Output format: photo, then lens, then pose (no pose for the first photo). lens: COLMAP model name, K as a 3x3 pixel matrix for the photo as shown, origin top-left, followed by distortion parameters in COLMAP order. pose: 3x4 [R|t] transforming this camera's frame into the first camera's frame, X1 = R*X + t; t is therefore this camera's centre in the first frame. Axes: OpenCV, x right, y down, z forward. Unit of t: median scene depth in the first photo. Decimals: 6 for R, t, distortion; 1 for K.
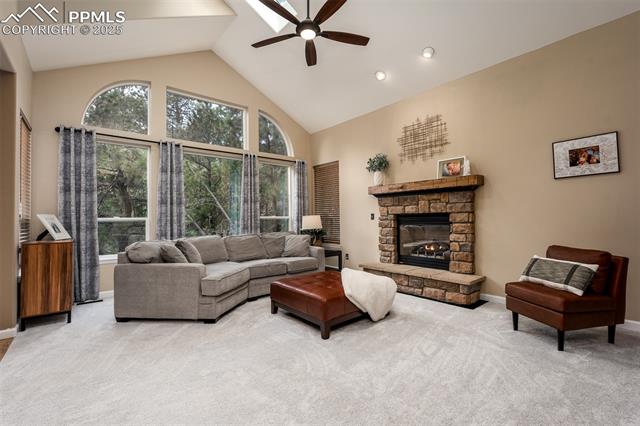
lens RADIAL K [[283.4, 0, 318.9], [0, 283.4, 212.0], [0, 0, 1]] dist [0.000850, -0.000229]
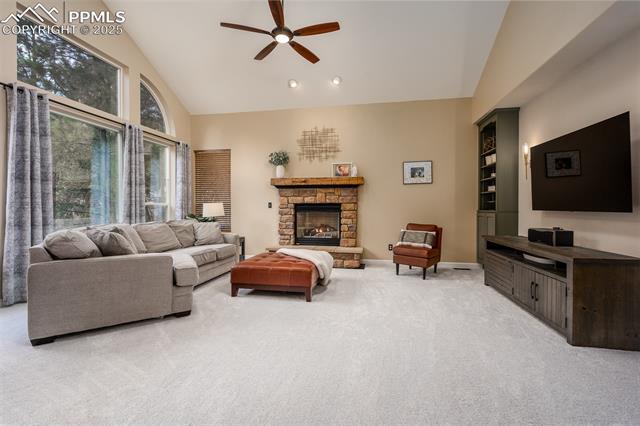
lens RADIAL K [[281.6, 0, 320.5], [0, 281.6, 210.9], [0, 0, 1]] dist [-0.001483, -0.000063]
pose [[0.773109, 0.009603, 0.634201, -0.448934], [-0.024402, 0.999595, 0.014611, 0.021472], [-0.633804, -0.026772, 0.773030, 0.022767]]
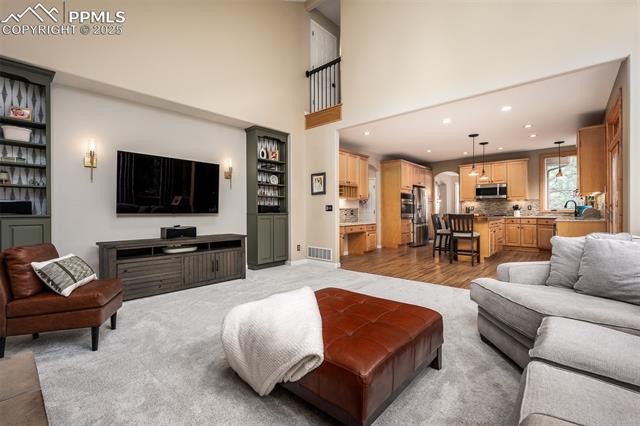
lens RADIAL K [[283.4, 0, 318.9], [0, 283.4, 212.0], [0, 0, 1]] dist [0.000850, -0.000229]
pose [[-0.989883, 0.017200, -0.140837, 0.111307], [0.019594, 0.999686, -0.015632, 0.038285], [0.140524, -0.018233, -0.989909, 1.215459]]
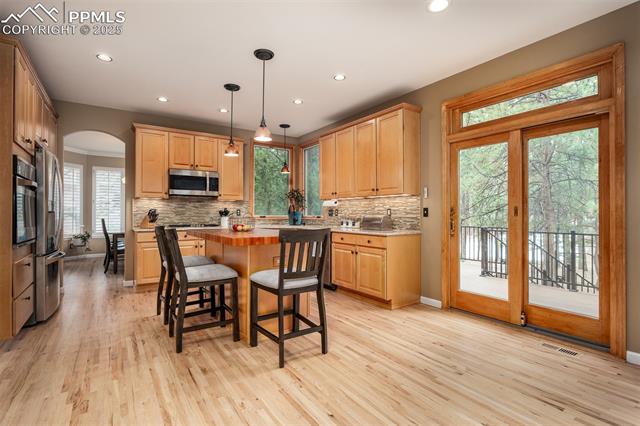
lens RADIAL K [[315.3, 0, 320.0], [0, 315.3, 213.0], [0, 0, 1]] dist [-0.001556, -0.000415]
pose [[-0.110514, 0.009949, -0.993825, -0.163475], [0.020659, 0.999757, 0.007711, 0.006719], [0.993660, -0.019679, -0.110693, 0.096560]]
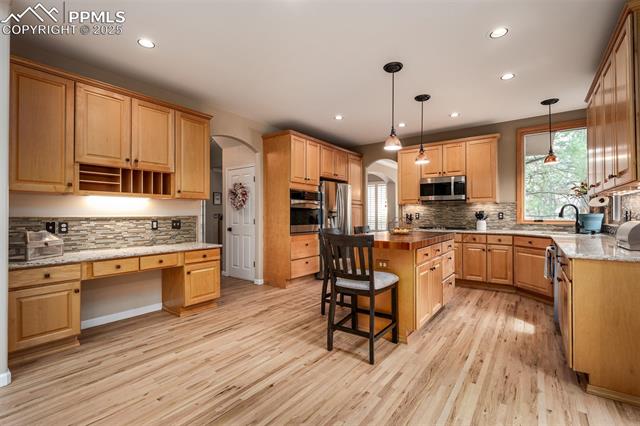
lens RADIAL K [[287.5, 0, 323.8], [0, 287.5, 214.8], [0, 0, 1]] dist [-0.009190, -0.000104]
pose [[-0.972939, 0.013137, -0.230688, -0.553335], [0.017316, 0.999720, -0.016101, 0.010385], [0.230412, -0.019660, -0.972894, 0.533387]]
